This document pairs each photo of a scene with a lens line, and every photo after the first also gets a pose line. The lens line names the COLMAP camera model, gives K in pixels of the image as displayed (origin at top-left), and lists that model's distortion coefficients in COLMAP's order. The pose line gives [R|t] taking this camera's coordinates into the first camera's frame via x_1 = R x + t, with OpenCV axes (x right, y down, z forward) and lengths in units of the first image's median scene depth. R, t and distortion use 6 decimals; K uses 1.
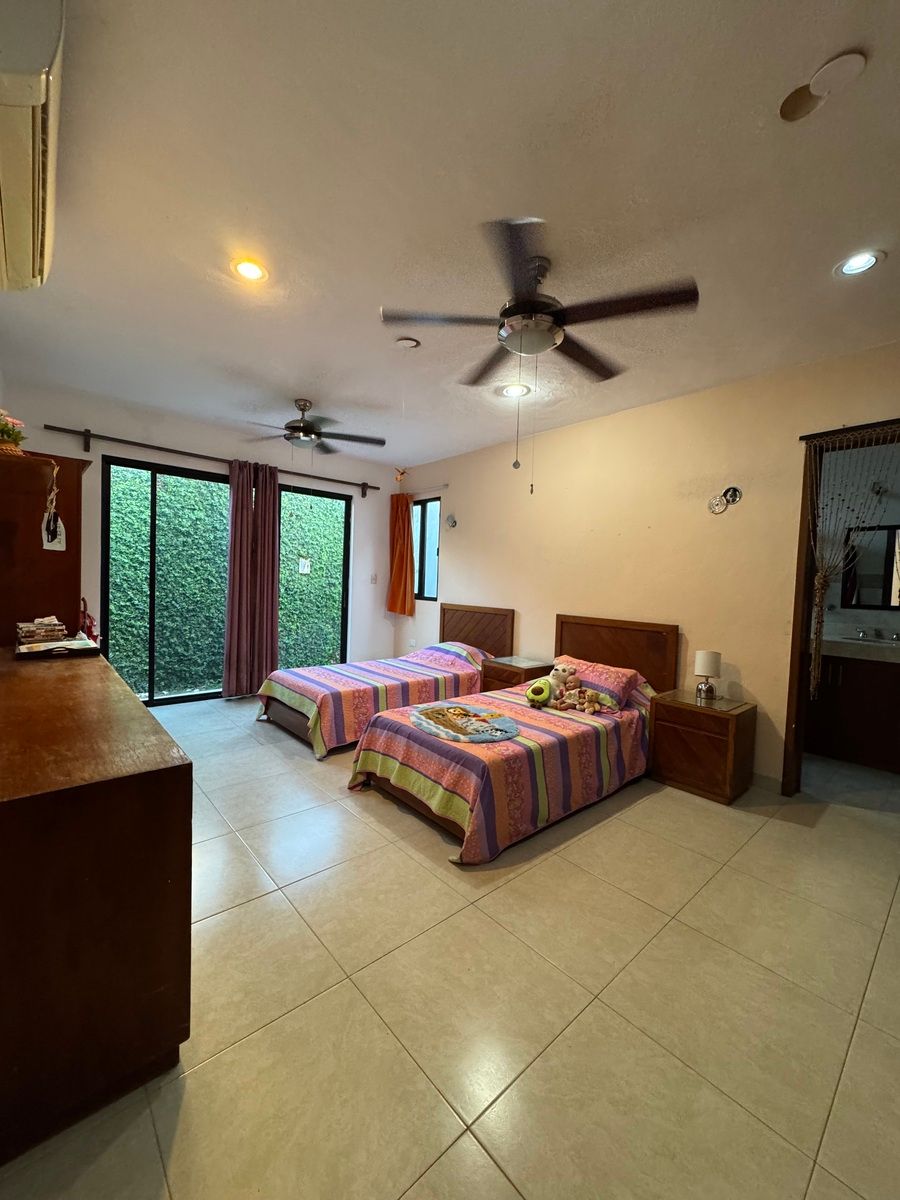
lens RADIAL K [[478.9, 0, 452.1], [0, 478.9, 608.3], [0, 0, 1]] dist [-0.000549, 0.000937]
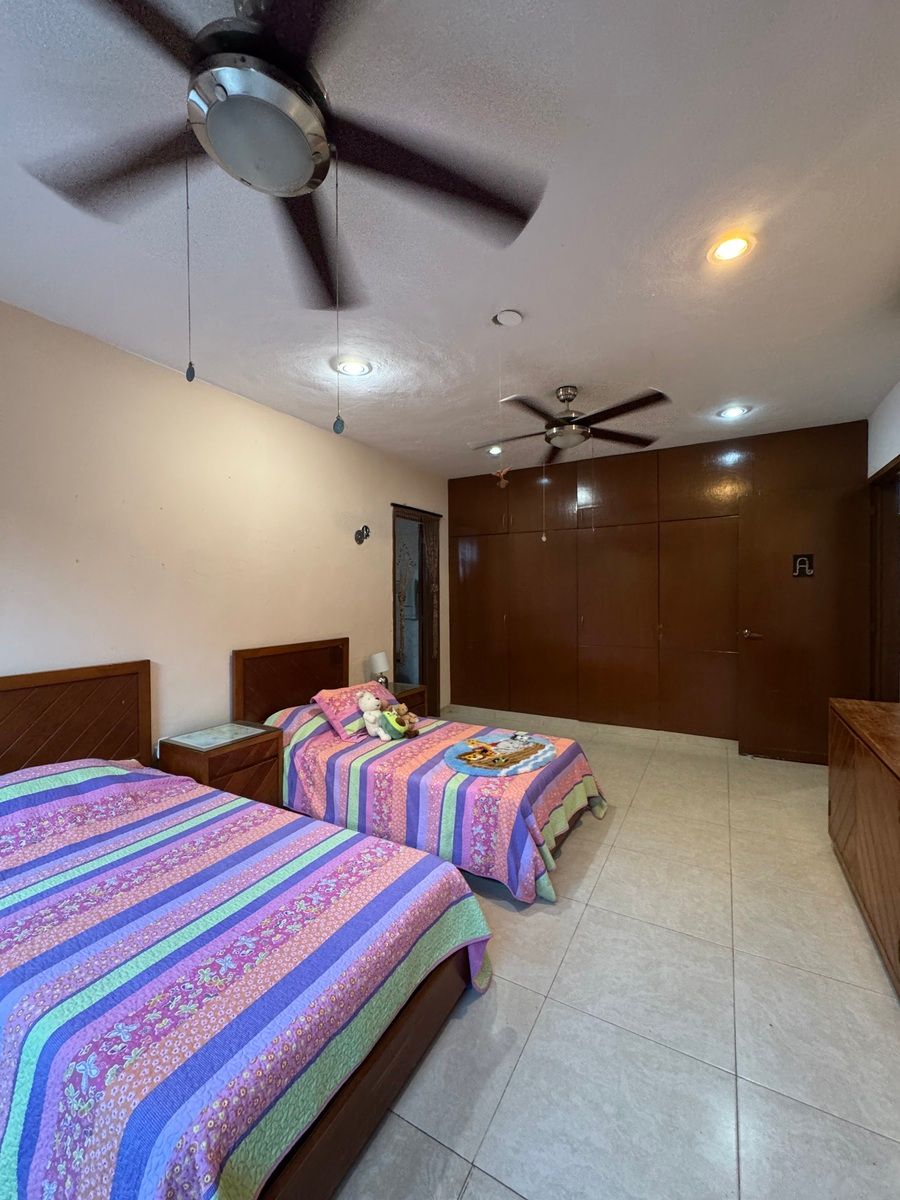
lens RADIAL K [[478.9, 0, 453.4], [0, 478.9, 603.3], [0, 0, 1]] dist [-0.000549, 0.000937]
pose [[-0.324741, -0.047025, 0.944633, -0.820291], [0.054794, 0.996150, 0.068426, -0.130873], [-0.944214, 0.073982, -0.320914, 1.340818]]
